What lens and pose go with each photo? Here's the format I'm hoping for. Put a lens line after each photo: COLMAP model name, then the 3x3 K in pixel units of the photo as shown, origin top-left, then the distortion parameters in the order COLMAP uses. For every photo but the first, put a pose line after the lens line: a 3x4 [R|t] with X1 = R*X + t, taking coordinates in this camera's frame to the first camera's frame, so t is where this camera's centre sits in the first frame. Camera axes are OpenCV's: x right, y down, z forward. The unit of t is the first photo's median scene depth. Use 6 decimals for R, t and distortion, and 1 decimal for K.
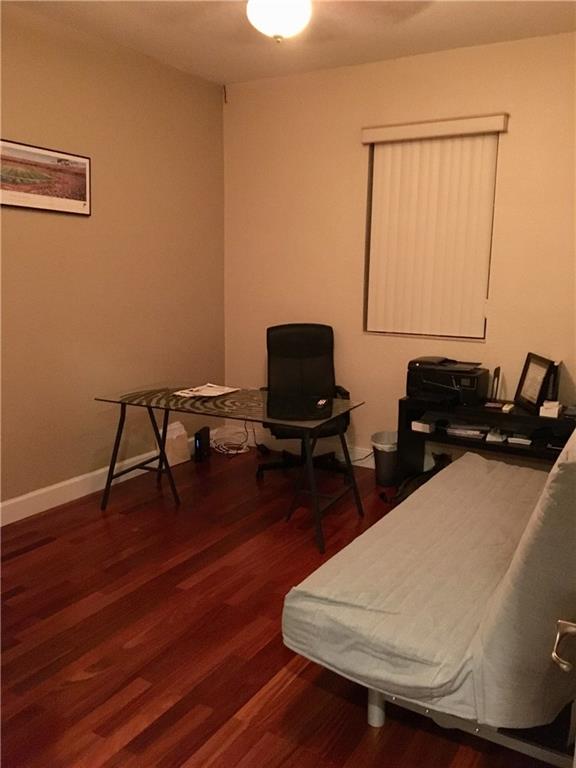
lens RADIAL K [[651.5, 0, 287.0], [0, 651.5, 382.8], [0, 0, 1]] dist [0.070493, -0.092172]
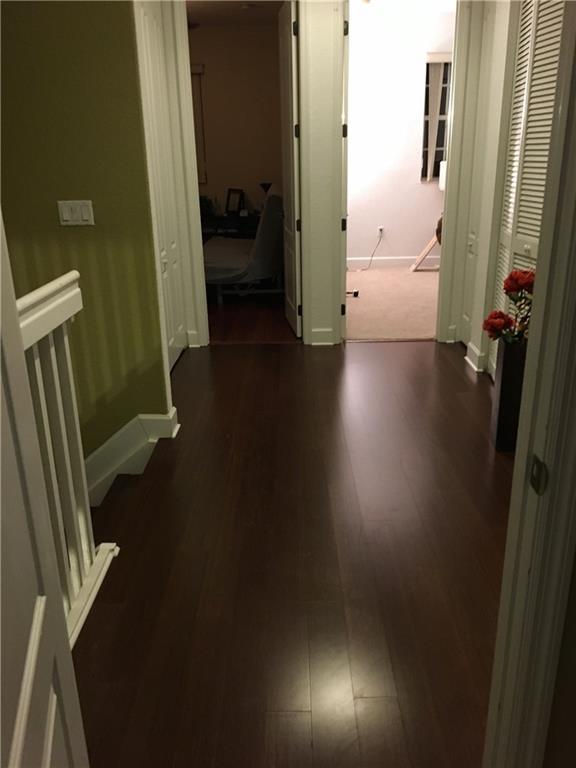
lens RADIAL K [[651.5, 0, 287.5], [0, 651.5, 384.4], [0, 0, 1]] dist [0.070493, -0.092172]
pose [[0.857370, -0.203426, 0.472795, -0.607409], [0.118993, 0.972037, 0.202449, 0.166788], [-0.500757, -0.117315, 0.857601, -0.986302]]
